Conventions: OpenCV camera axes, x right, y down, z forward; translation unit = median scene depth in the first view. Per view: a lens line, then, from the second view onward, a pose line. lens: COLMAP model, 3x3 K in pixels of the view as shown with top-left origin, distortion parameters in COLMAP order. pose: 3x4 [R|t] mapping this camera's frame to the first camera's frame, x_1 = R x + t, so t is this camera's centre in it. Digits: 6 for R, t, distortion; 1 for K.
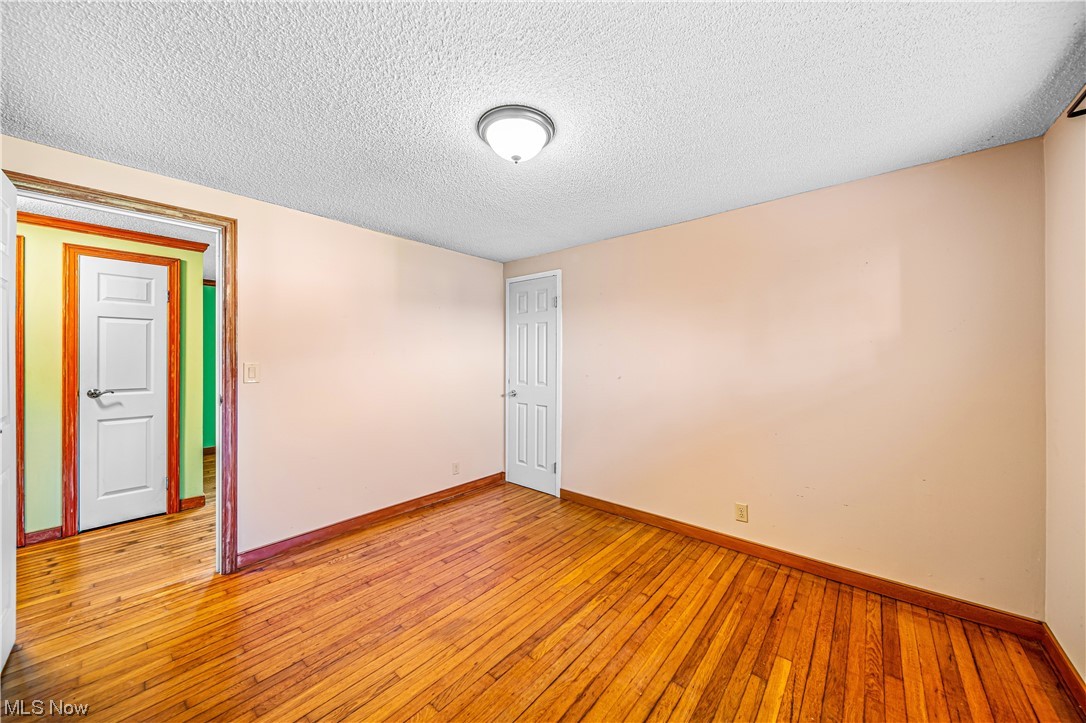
lens RADIAL K [[378.3, 0, 542.3], [0, 378.3, 355.5], [0, 0, 1]] dist [-0.000357, -0.000060]
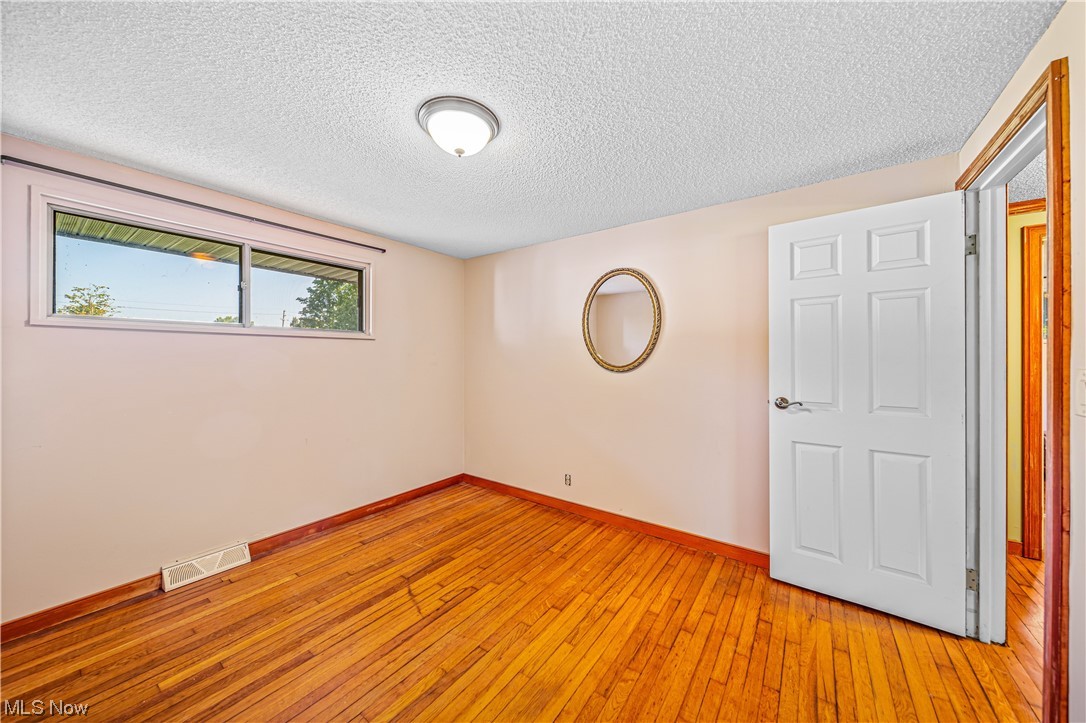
lens RADIAL K [[378.3, 0, 542.3], [0, 378.3, 355.5], [0, 0, 1]] dist [-0.000357, -0.000060]
pose [[-0.996050, -0.000095, -0.088792, -0.195399], [0.000535, 0.999975, -0.007077, 0.011545], [0.088791, -0.007096, -0.996025, 1.996685]]
